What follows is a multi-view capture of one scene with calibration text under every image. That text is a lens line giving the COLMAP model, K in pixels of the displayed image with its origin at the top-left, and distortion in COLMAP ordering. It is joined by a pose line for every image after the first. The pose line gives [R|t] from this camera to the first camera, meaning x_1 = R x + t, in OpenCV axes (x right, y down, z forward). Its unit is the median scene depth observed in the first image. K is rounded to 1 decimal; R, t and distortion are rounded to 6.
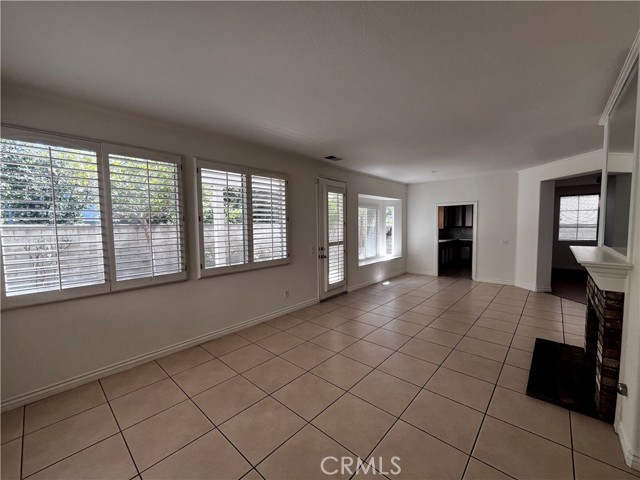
lens RADIAL K [[260.5, 0, 317.8], [0, 260.5, 240.3], [0, 0, 1]] dist [0.001891, -0.000306]
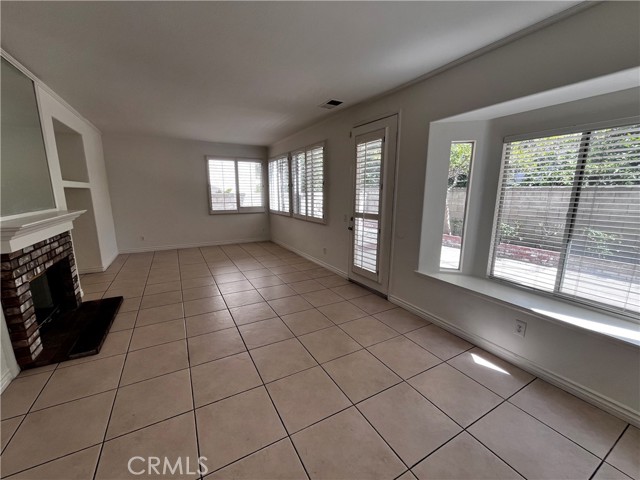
lens RADIAL K [[260.5, 0, 318.3], [0, 260.5, 241.0], [0, 0, 1]] dist [0.001891, -0.000306]
pose [[-0.328750, 0.185757, -0.925968, 0.790860], [-0.055617, 0.974956, 0.215330, -0.067115], [0.942778, 0.122289, -0.310186, 1.118220]]
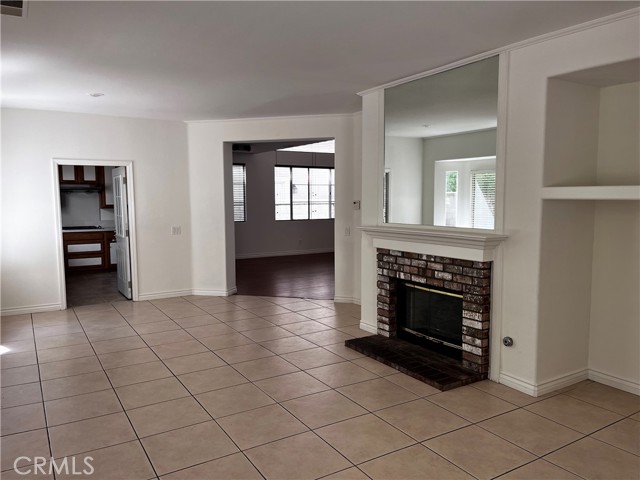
lens RADIAL K [[489.2, 0, 319.5], [0, 489.2, 240.7], [0, 0, 1]] dist [0.036612, 0.000748]
pose [[0.283648, -0.079695, 0.955611, -0.394603], [0.061727, 0.995991, 0.064740, -0.026530], [-0.956940, 0.040624, 0.287430, 0.394869]]
